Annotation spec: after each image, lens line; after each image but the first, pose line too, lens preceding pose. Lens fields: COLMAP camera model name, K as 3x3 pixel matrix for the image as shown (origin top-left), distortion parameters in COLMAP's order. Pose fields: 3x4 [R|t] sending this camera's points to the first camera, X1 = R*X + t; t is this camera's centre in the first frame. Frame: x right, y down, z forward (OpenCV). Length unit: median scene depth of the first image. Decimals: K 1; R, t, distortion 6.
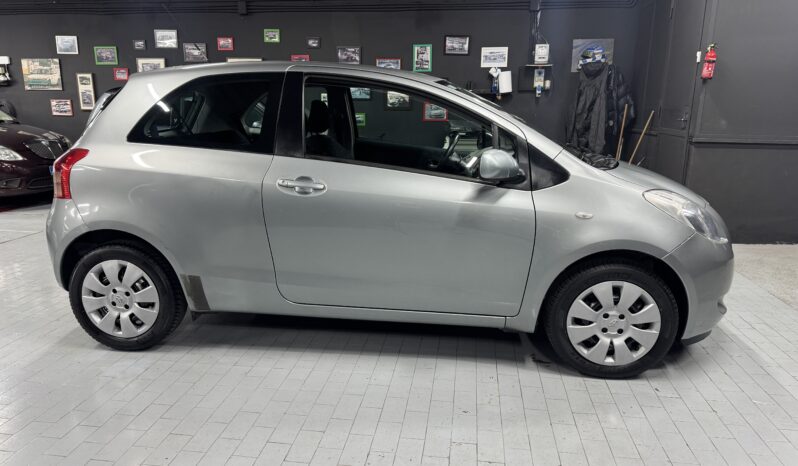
lens RADIAL K [[547.4, 0, 399.0], [0, 547.4, 233.0], [0, 0, 1]] dist [0.055298, -0.141957]
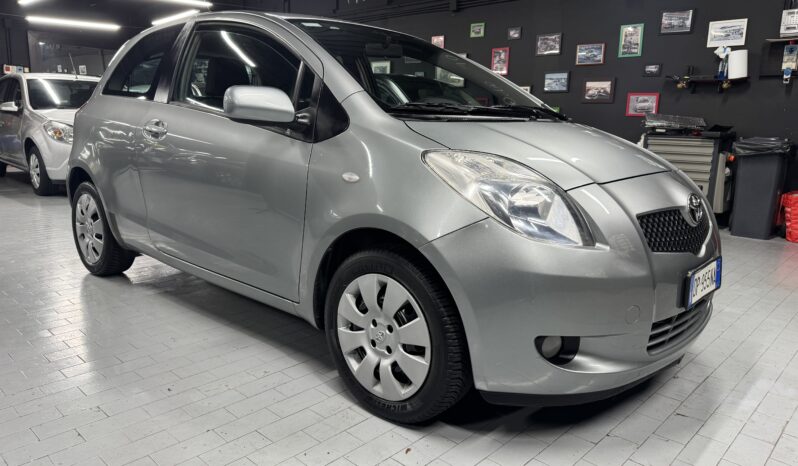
lens RADIAL K [[569.4, 0, 401.0], [0, 569.4, 214.5], [0, 0, 1]] dist [-0.002628, -0.030835]
pose [[0.813257, 0.103106, -0.572697, 0.280345], [-0.143328, 0.989349, -0.025413, 0.009232], [0.563977, 0.102751, 0.819373, 0.141172]]
